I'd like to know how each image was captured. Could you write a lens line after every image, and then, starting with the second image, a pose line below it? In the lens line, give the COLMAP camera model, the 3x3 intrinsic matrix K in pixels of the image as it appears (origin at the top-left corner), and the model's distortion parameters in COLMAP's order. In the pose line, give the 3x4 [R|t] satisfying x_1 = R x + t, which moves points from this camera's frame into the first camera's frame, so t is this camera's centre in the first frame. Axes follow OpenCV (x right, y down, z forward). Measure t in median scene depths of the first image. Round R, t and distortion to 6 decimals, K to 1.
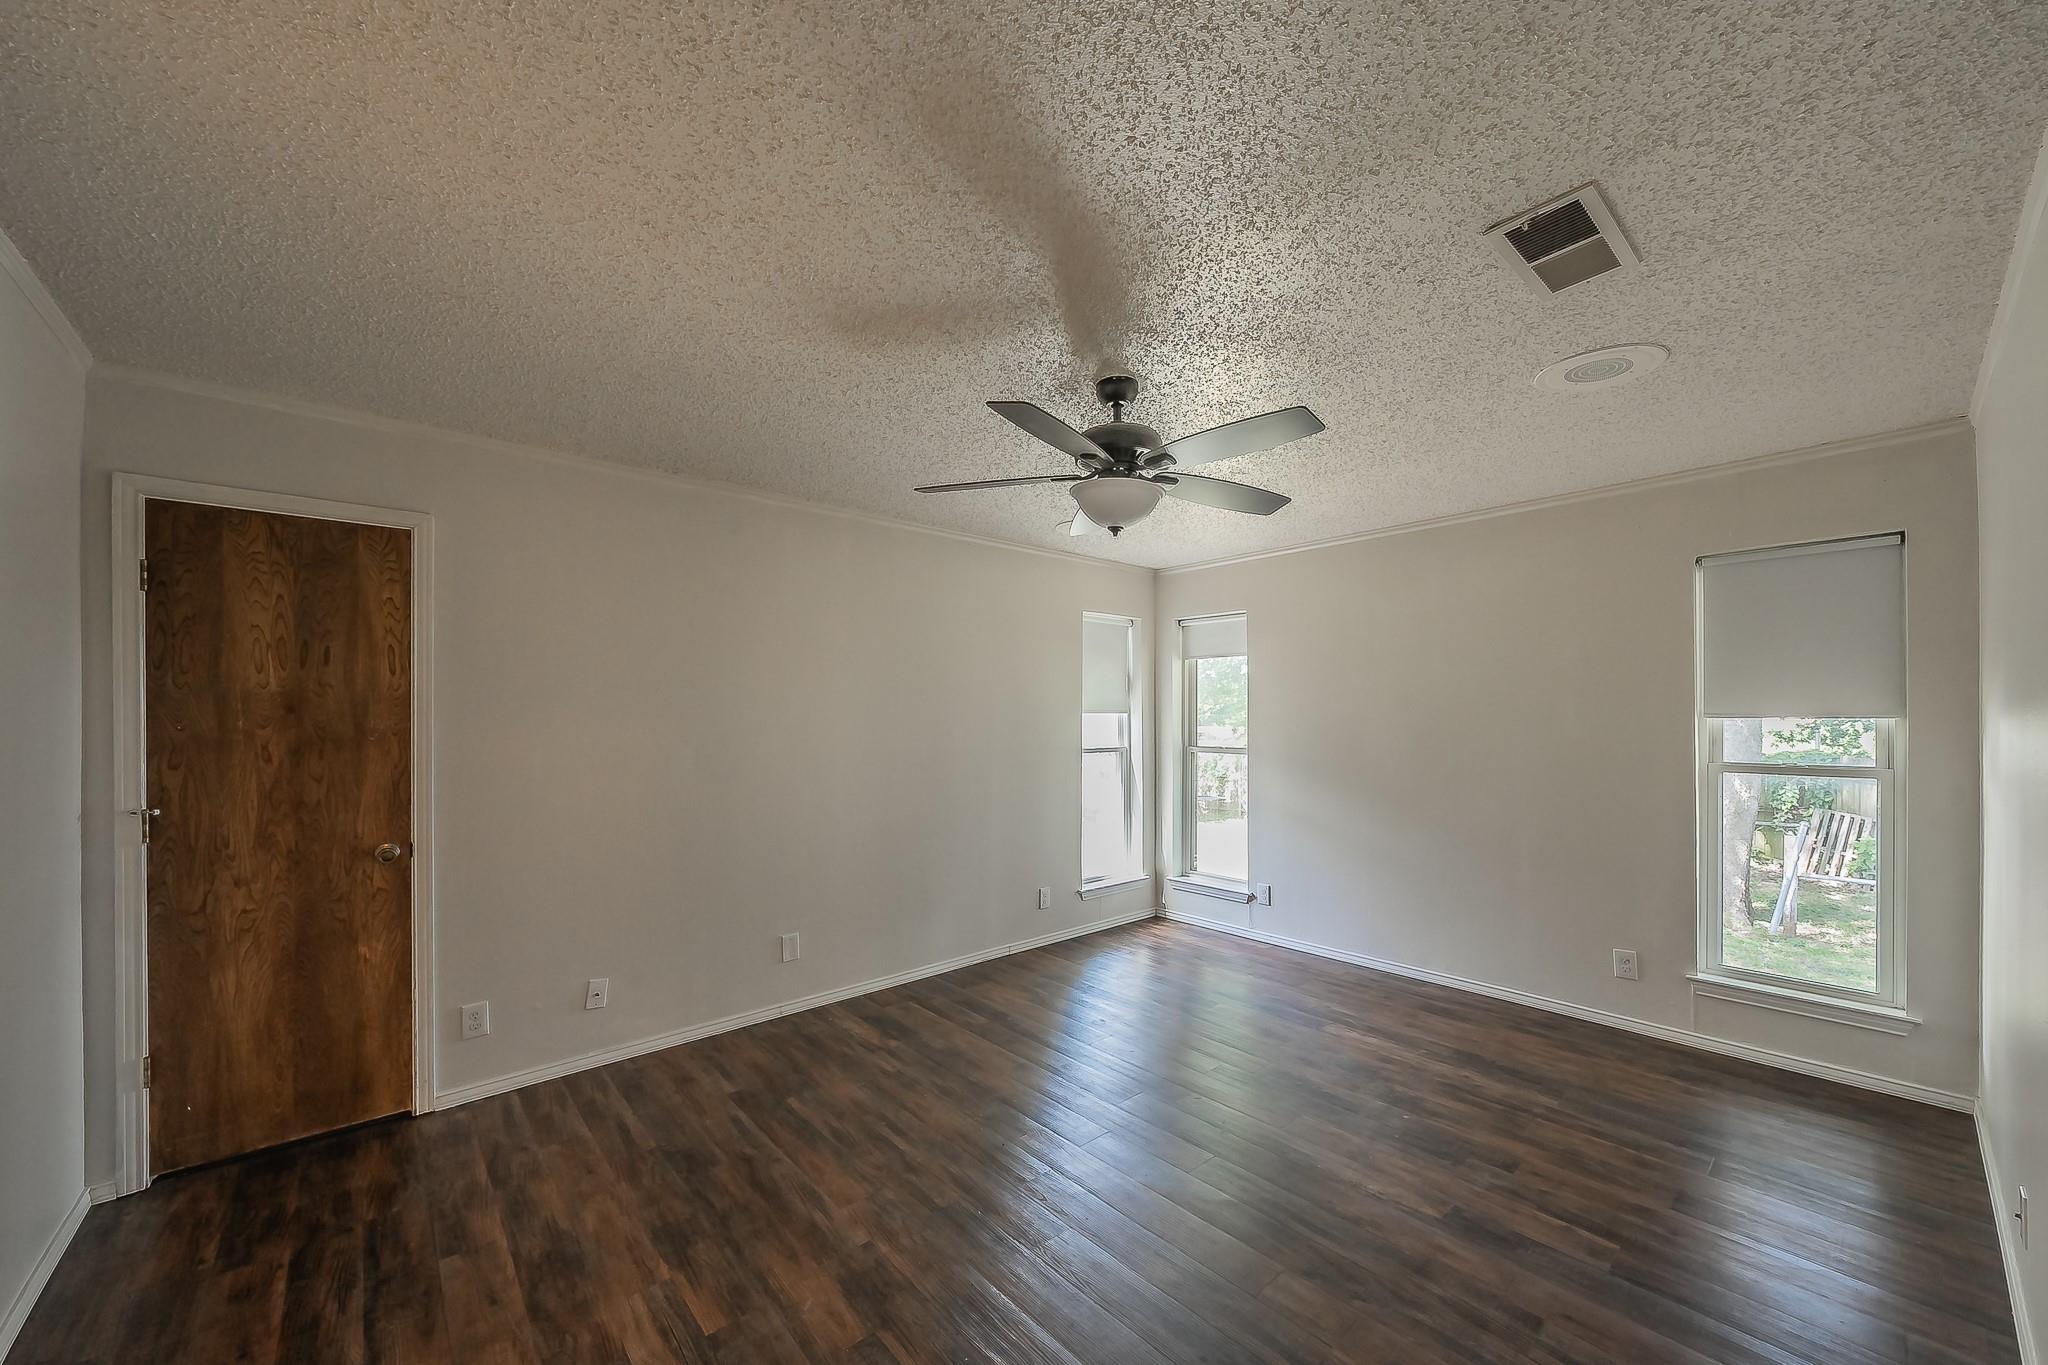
lens RADIAL K [[758.2, 0, 1020.8], [0, 758.2, 718.7], [0, 0, 1]] dist [-0.000164, 0.000009]
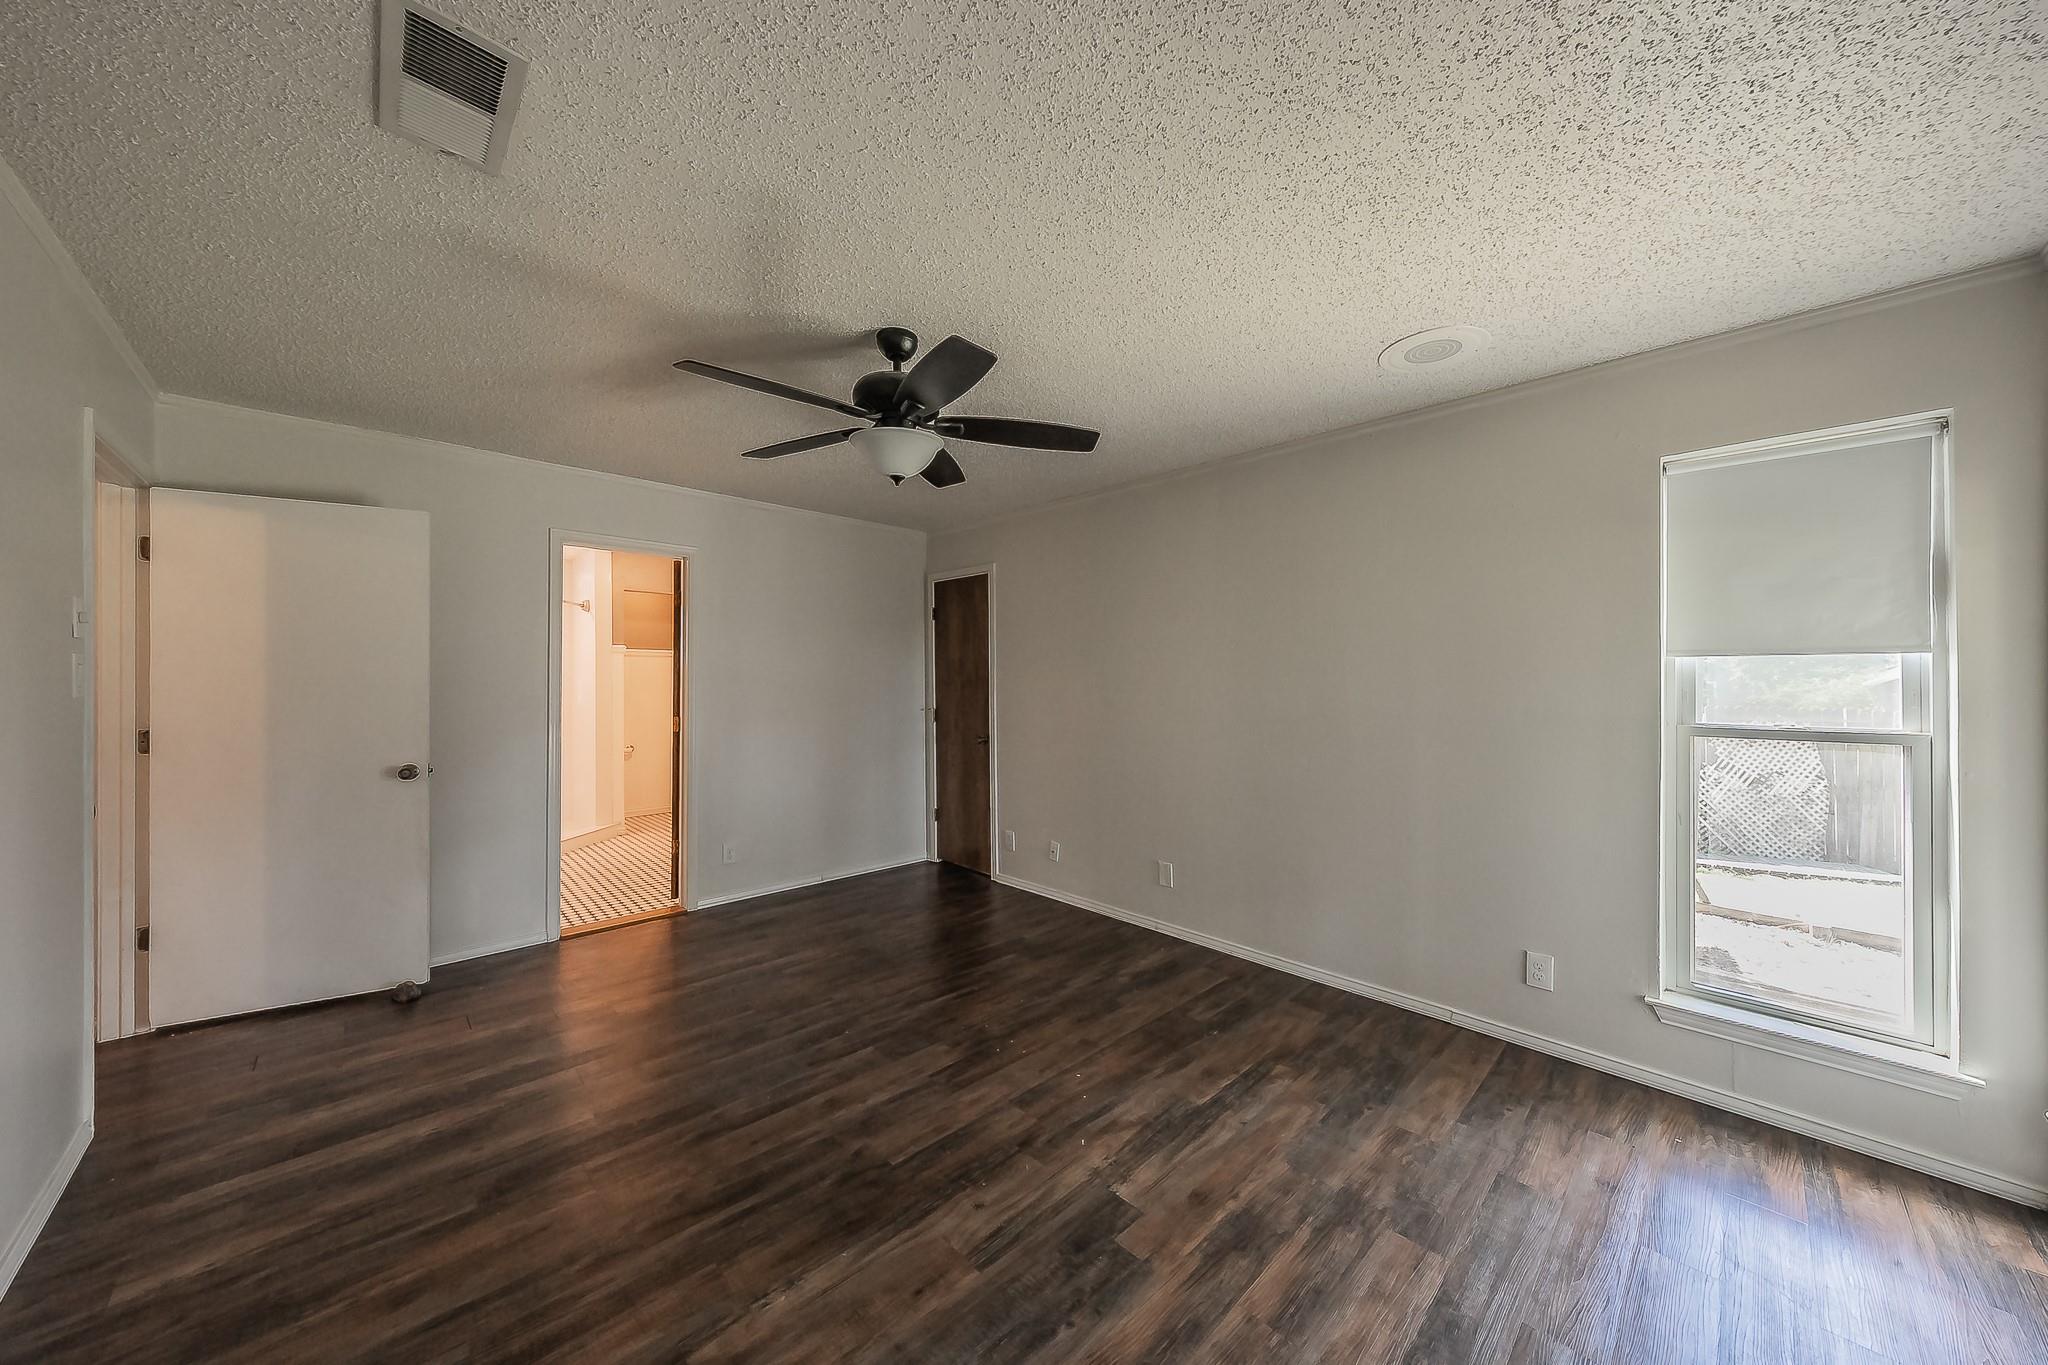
lens RADIAL K [[697.6, 0, 1024.0], [0, 697.6, 682.5], [0, 0, 1]] dist [0.001087, 0.000130]
pose [[0.055469, 0.006254, -0.998441, 0.916560], [-0.005208, 0.999969, 0.005975, 0.017133], [0.998447, 0.004868, 0.055500, 0.947657]]
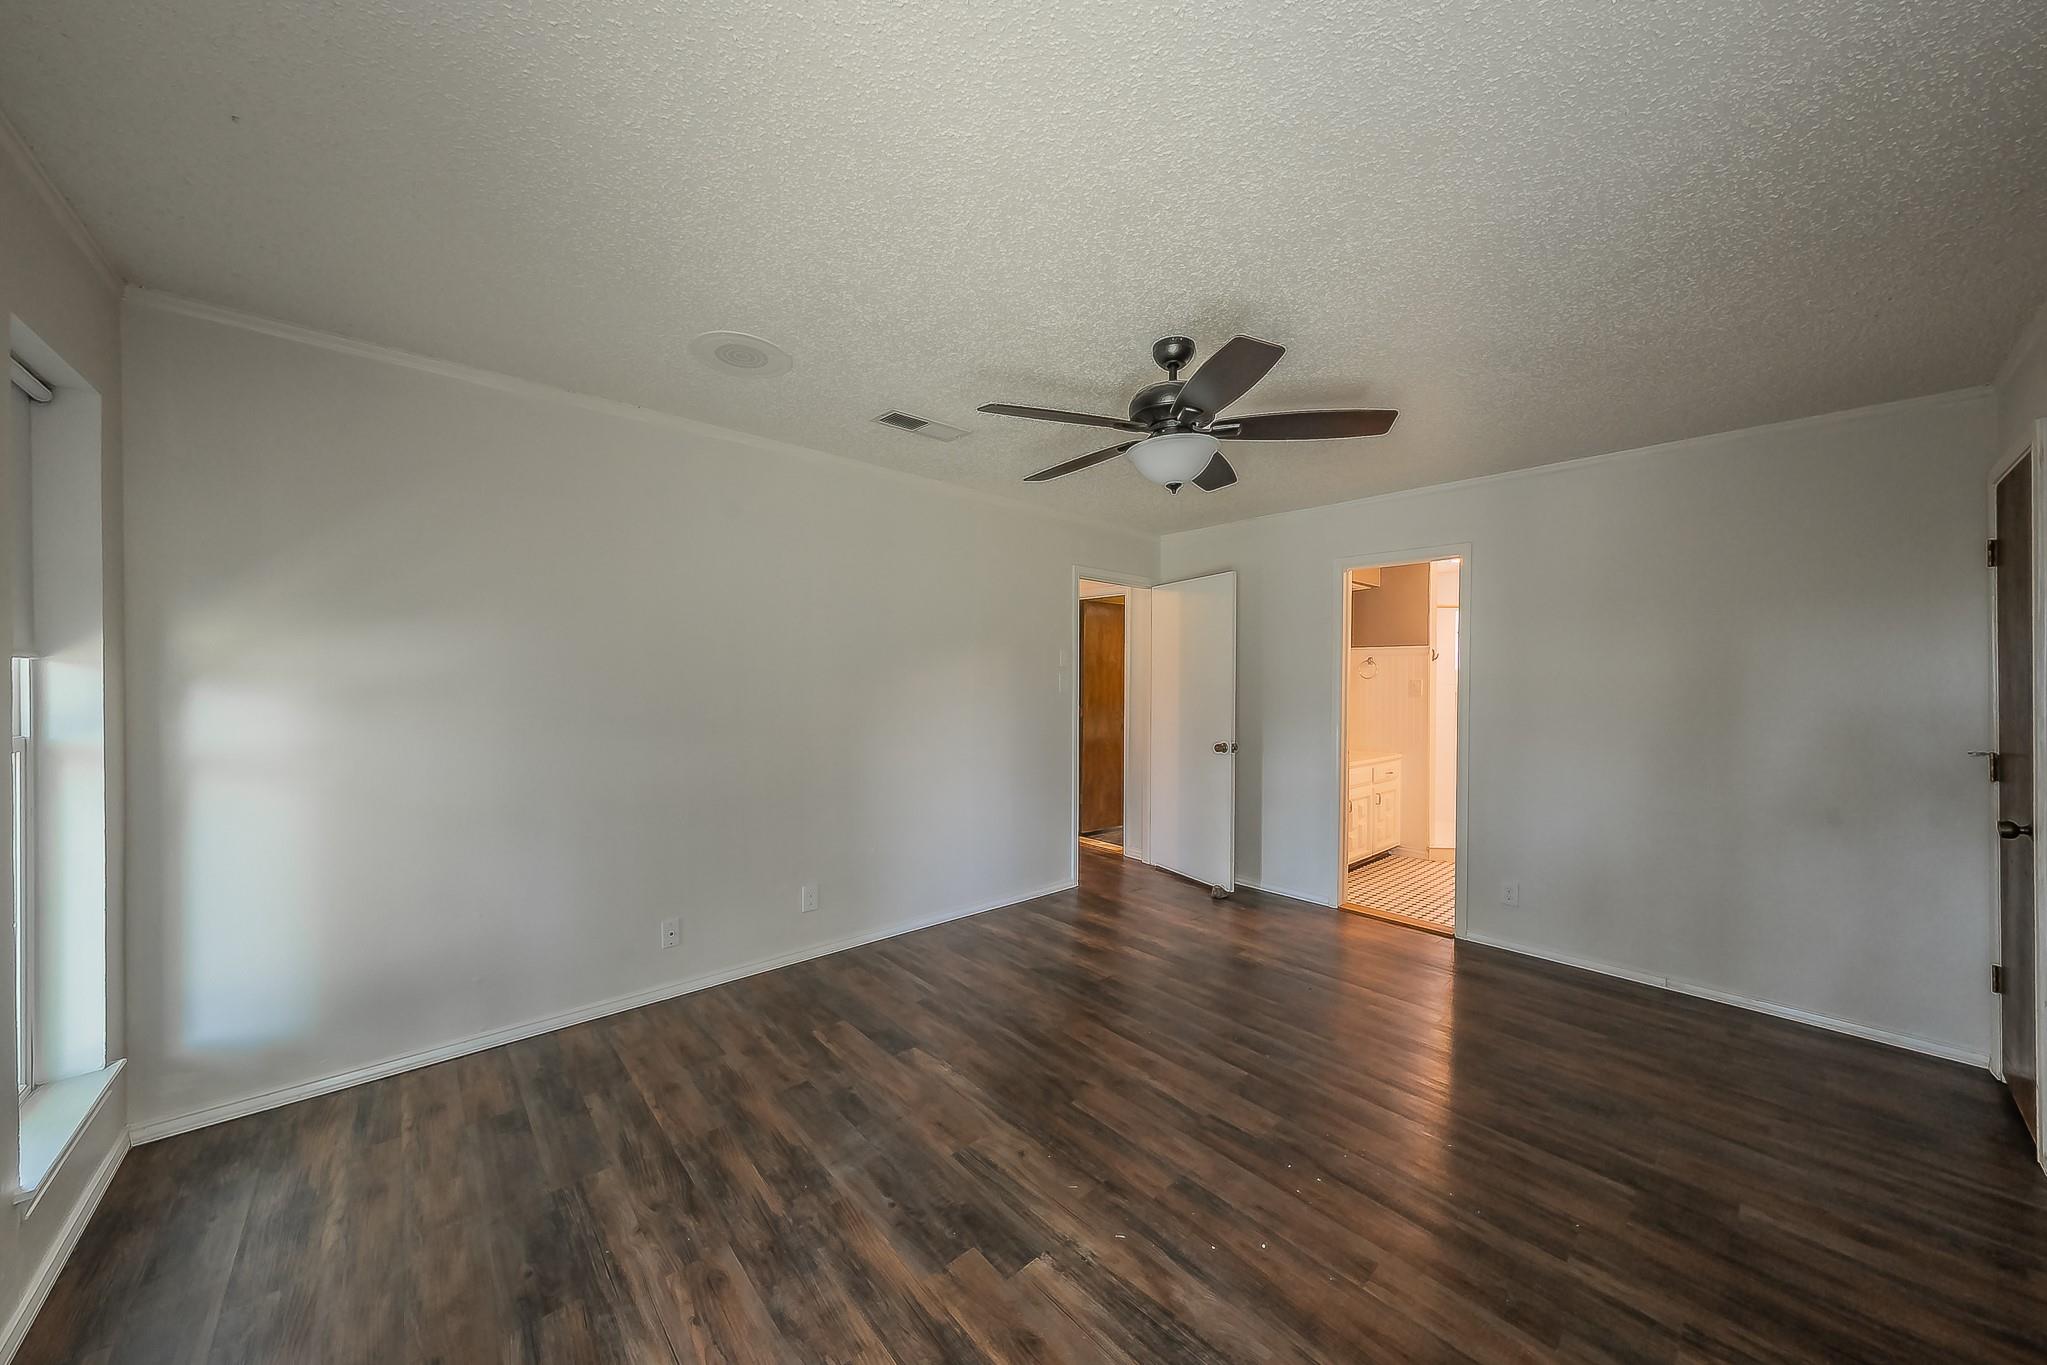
lens RADIAL K [[697.3, 0, 1023.5], [0, 697.3, 682.5], [0, 0, 1]] dist [0.001087, 0.000130]
pose [[-0.999675, -0.005140, -0.024985, 0.297638], [-0.005240, 0.999979, 0.003918, 0.013379], [0.024965, 0.004047, -0.999680, 1.659448]]
